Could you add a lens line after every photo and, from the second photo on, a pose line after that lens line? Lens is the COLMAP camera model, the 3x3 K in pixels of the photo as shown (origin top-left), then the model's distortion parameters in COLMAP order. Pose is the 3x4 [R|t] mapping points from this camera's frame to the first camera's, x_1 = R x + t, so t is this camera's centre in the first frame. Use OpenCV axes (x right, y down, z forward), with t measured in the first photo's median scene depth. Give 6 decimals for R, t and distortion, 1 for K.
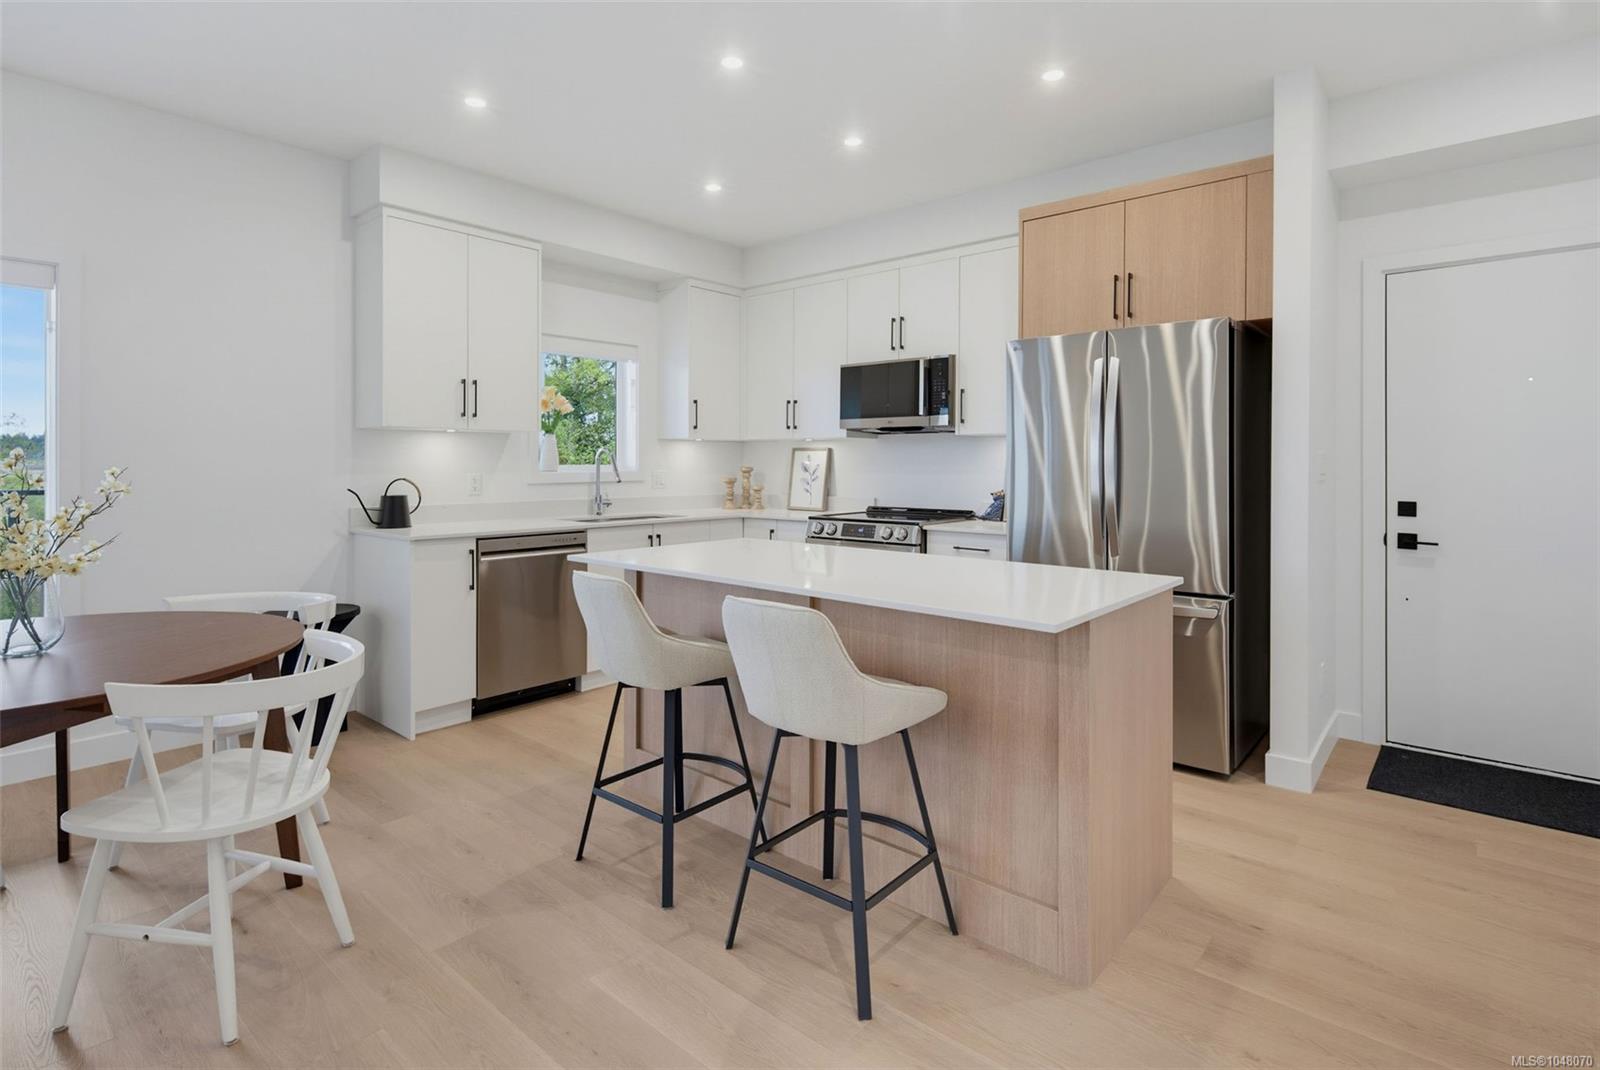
lens RADIAL K [[789.5, 0, 789.2], [0, 789.5, 467.2], [0, 0, 1]] dist [0.006751, -0.006417]
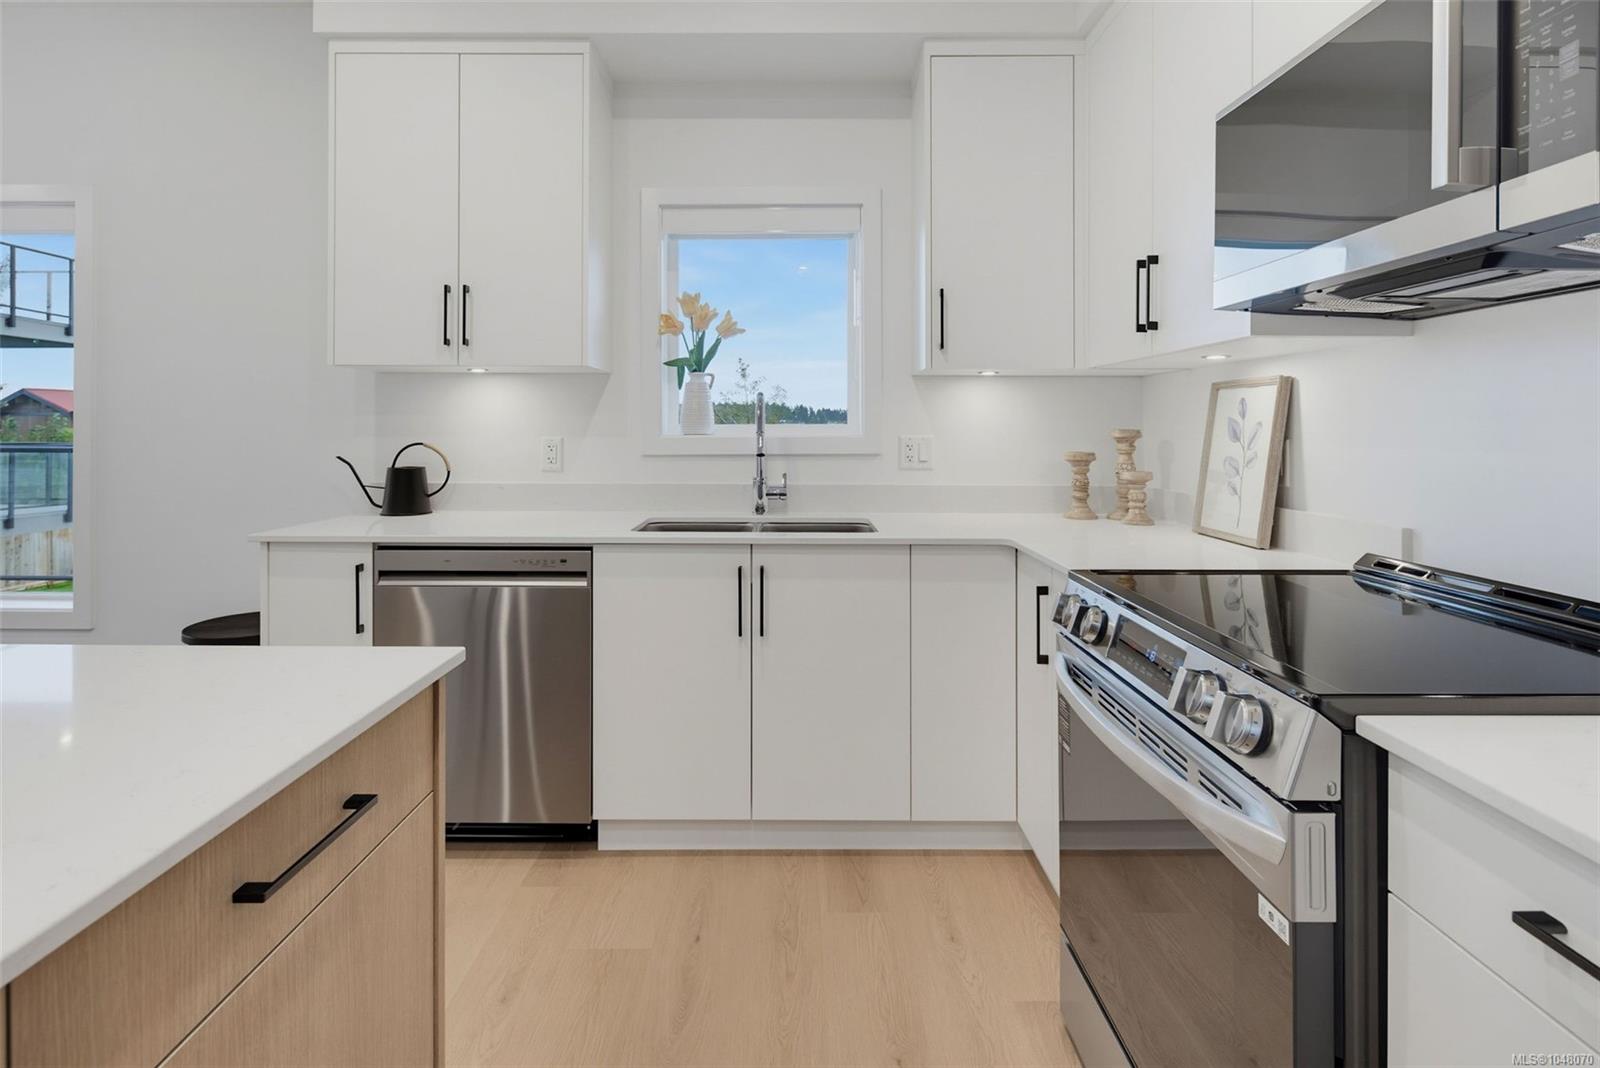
lens RADIAL K [[789.5, 0, 788.8], [0, 789.5, 424.7], [0, 0, 1]] dist [0.006751, -0.006417]
pose [[0.657862, -0.003995, -0.753128, 0.237790], [-0.004424, 0.999948, -0.009168, 0.003200], [0.753125, 0.009363, 0.657811, 0.798893]]
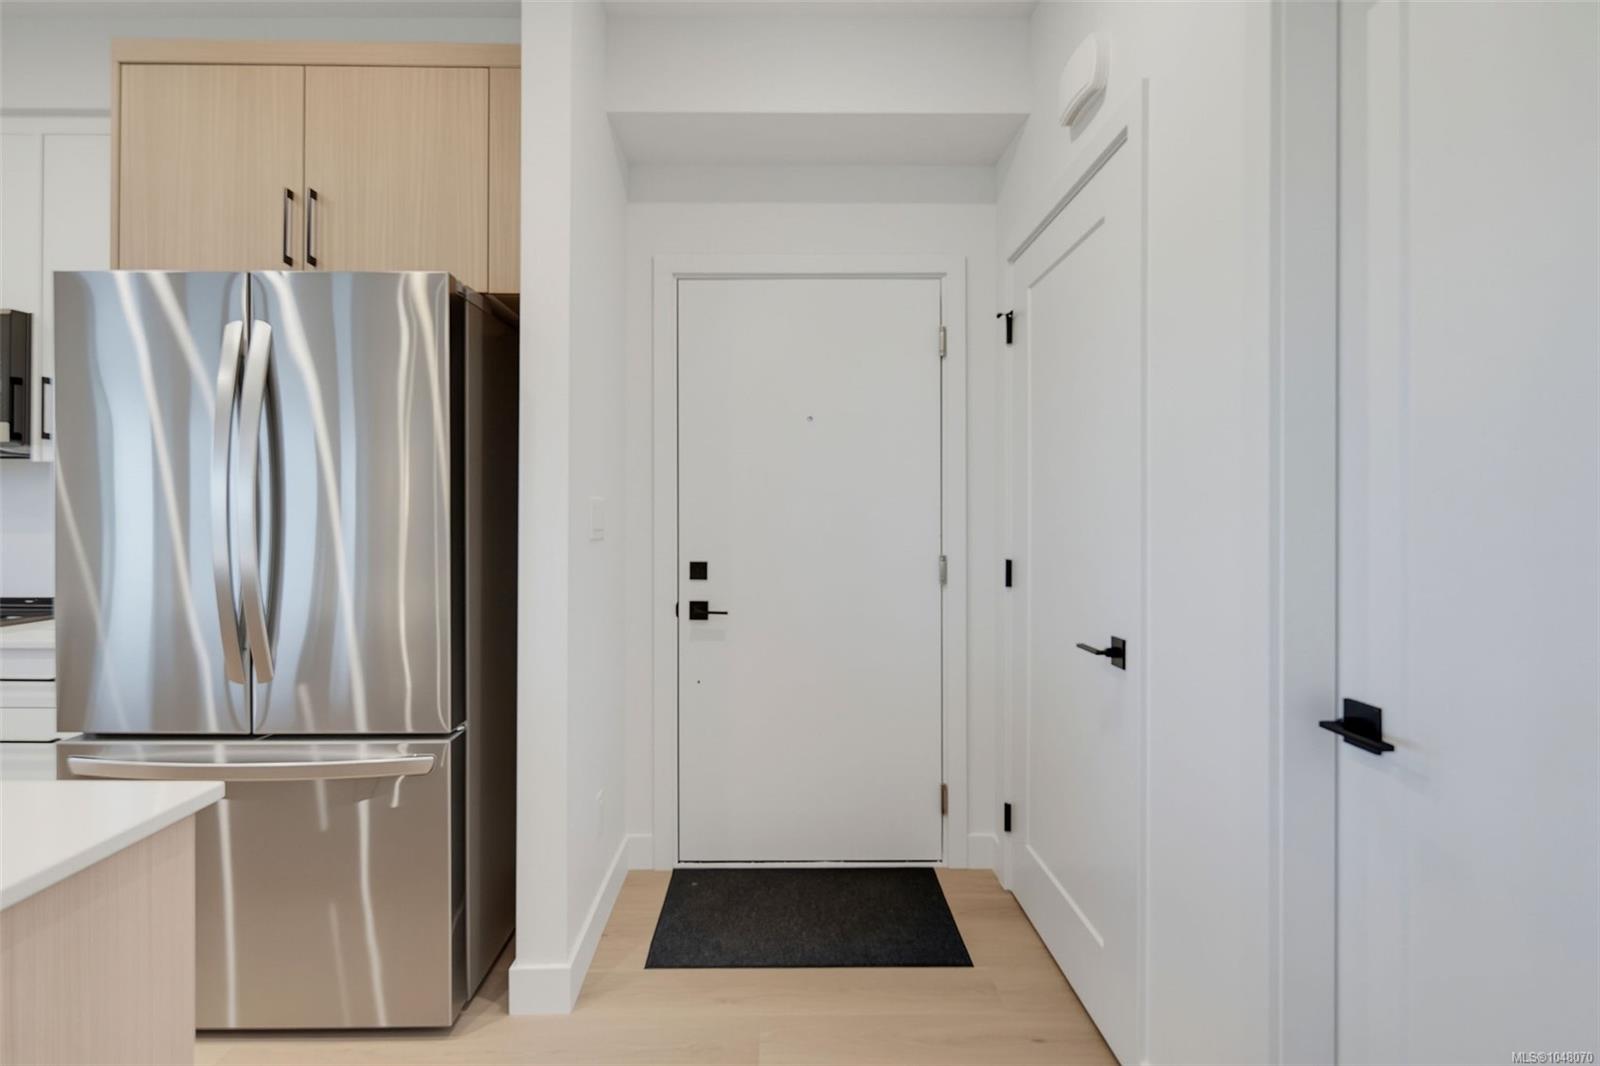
lens RADIAL K [[789.5, 0, 785.1], [0, 789.5, 515.8], [0, 0, 1]] dist [0.006751, -0.006417]
pose [[0.745327, -0.000050, 0.666699, 0.259918], [0.002350, 0.999994, -0.002552, -0.001265], [-0.666695, 0.003469, 0.745322, 0.284228]]
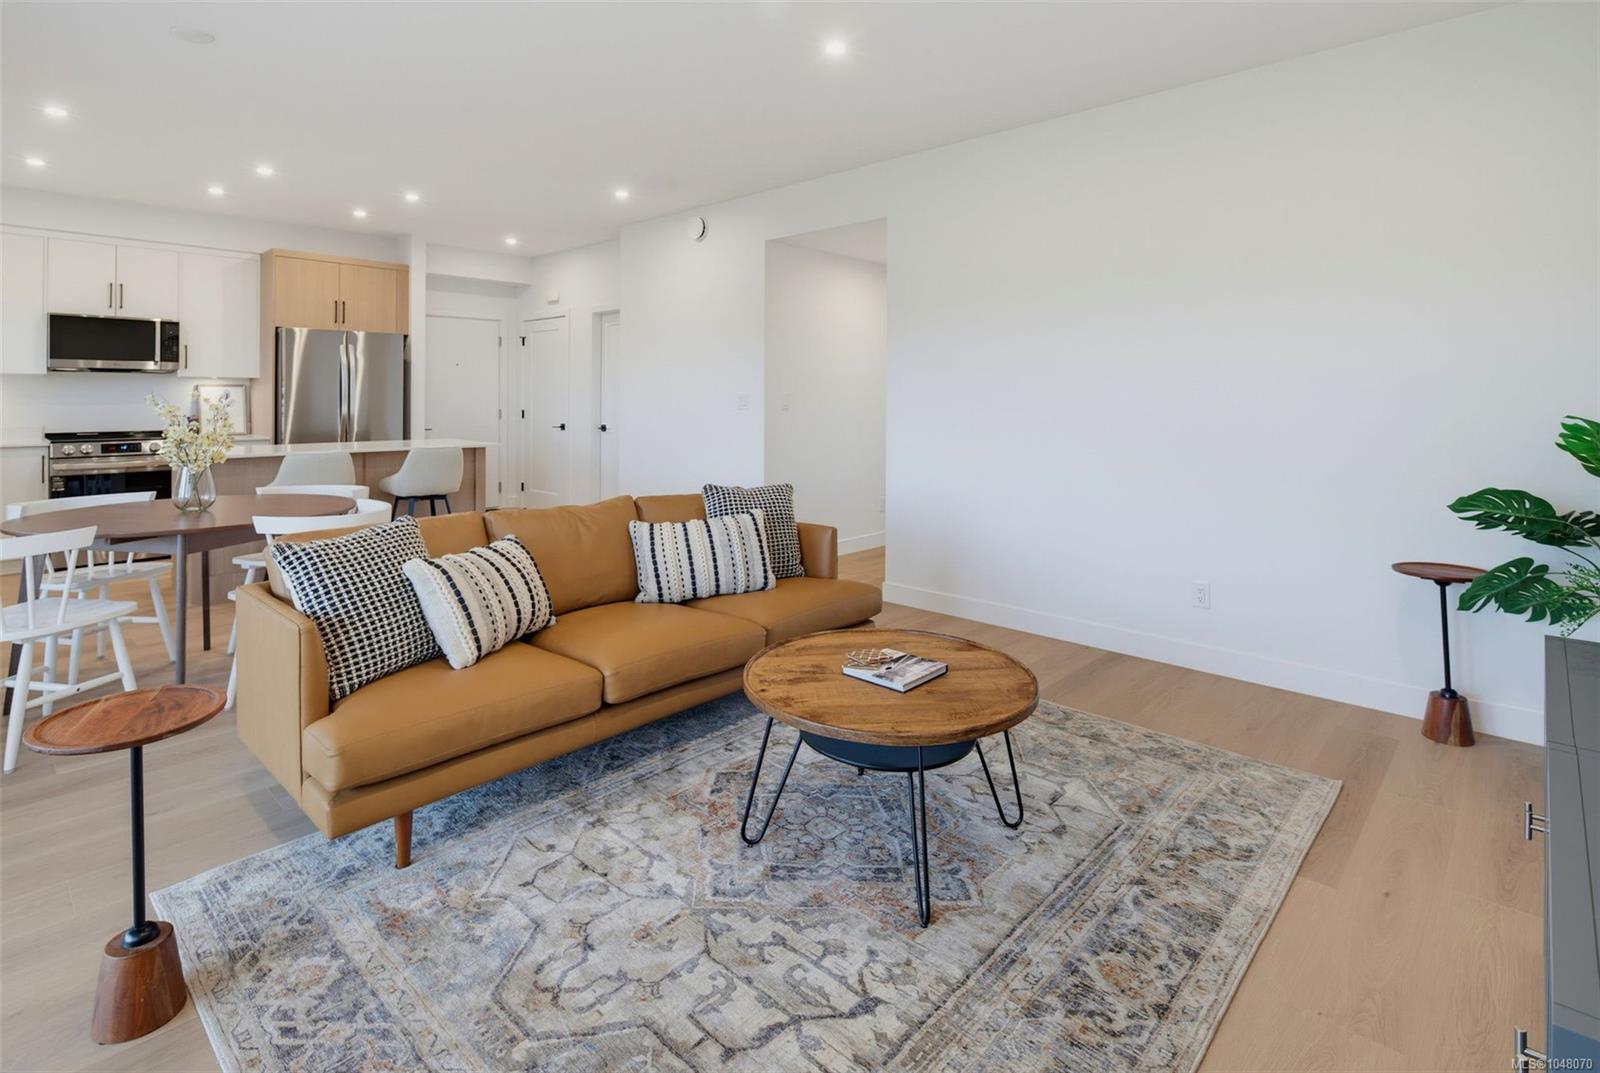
lens RADIAL K [[789.5, 0, 807.6], [0, 789.5, 399.8], [0, 0, 1]] dist [0.006751, -0.006417]
pose [[0.019253, -0.006087, 0.999796, -1.329243], [0.001564, 0.999980, 0.006058, -0.006376], [-0.999813, 0.001447, 0.019262, -0.181214]]
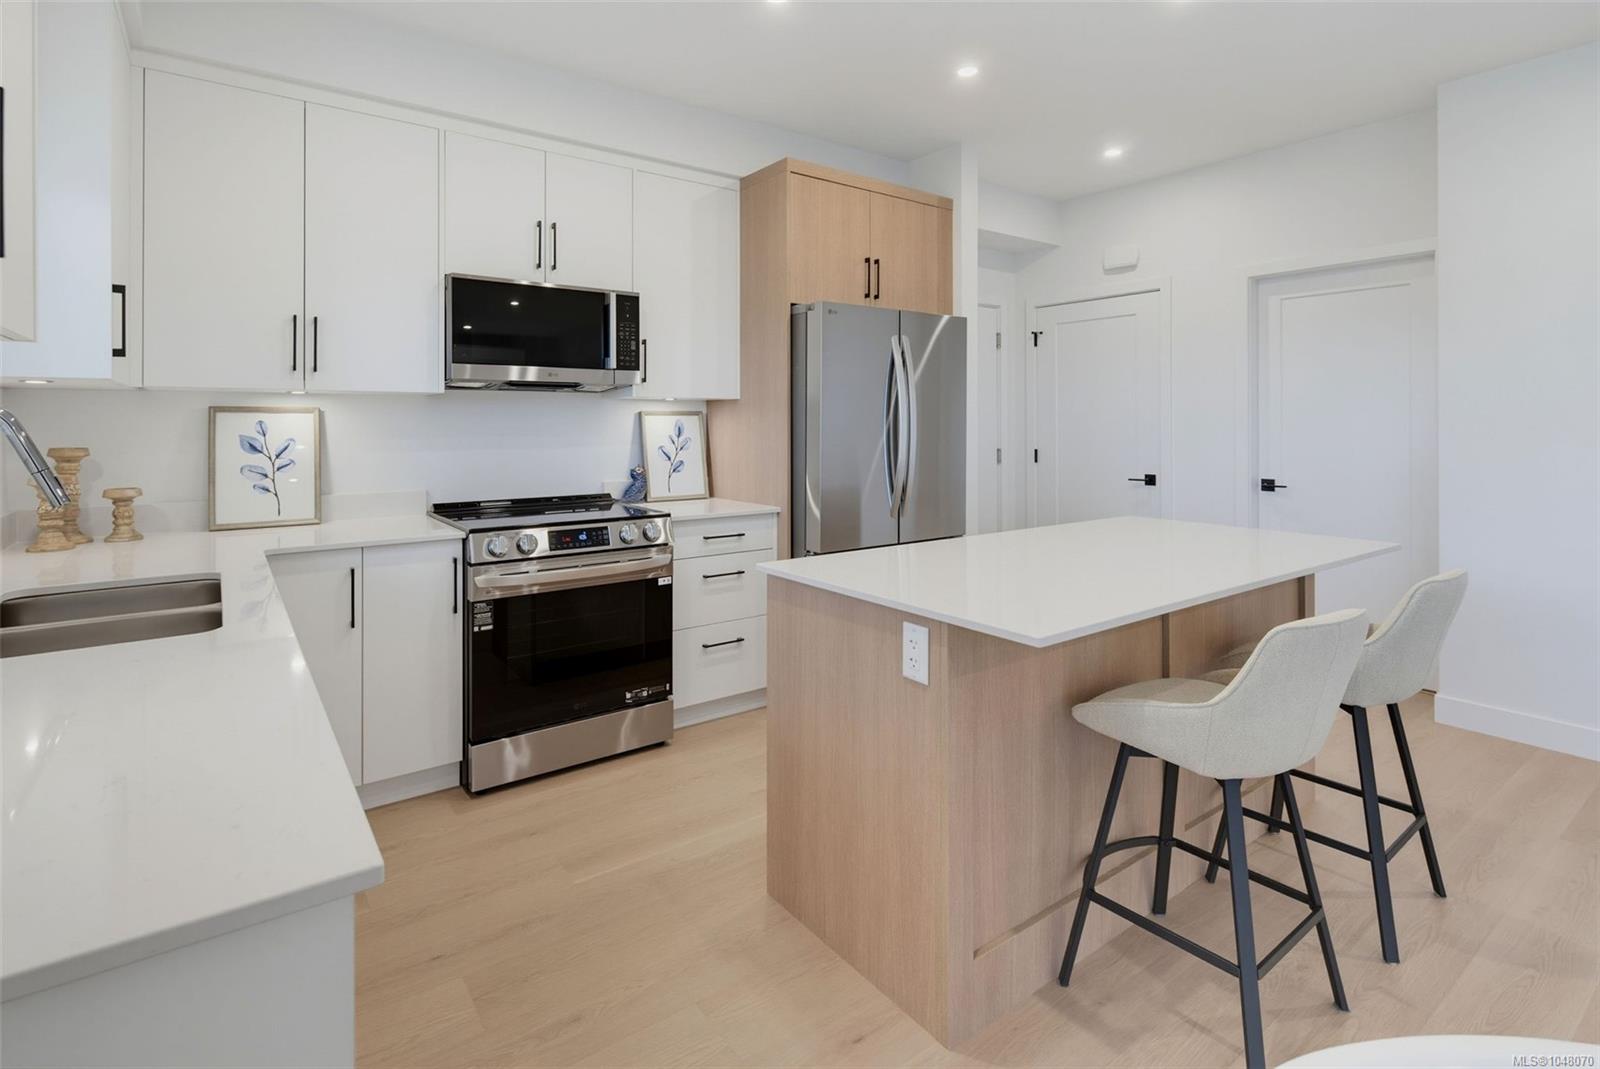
lens RADIAL K [[789.5, 0, 803.3], [0, 789.5, 420.0], [0, 0, 1]] dist [0.006751, -0.006417]
pose [[0.204072, -0.000078, 0.978956, -0.573174], [0.006631, 0.999977, -0.001302, -0.017816], [-0.978933, 0.006757, 0.204068, 0.754791]]
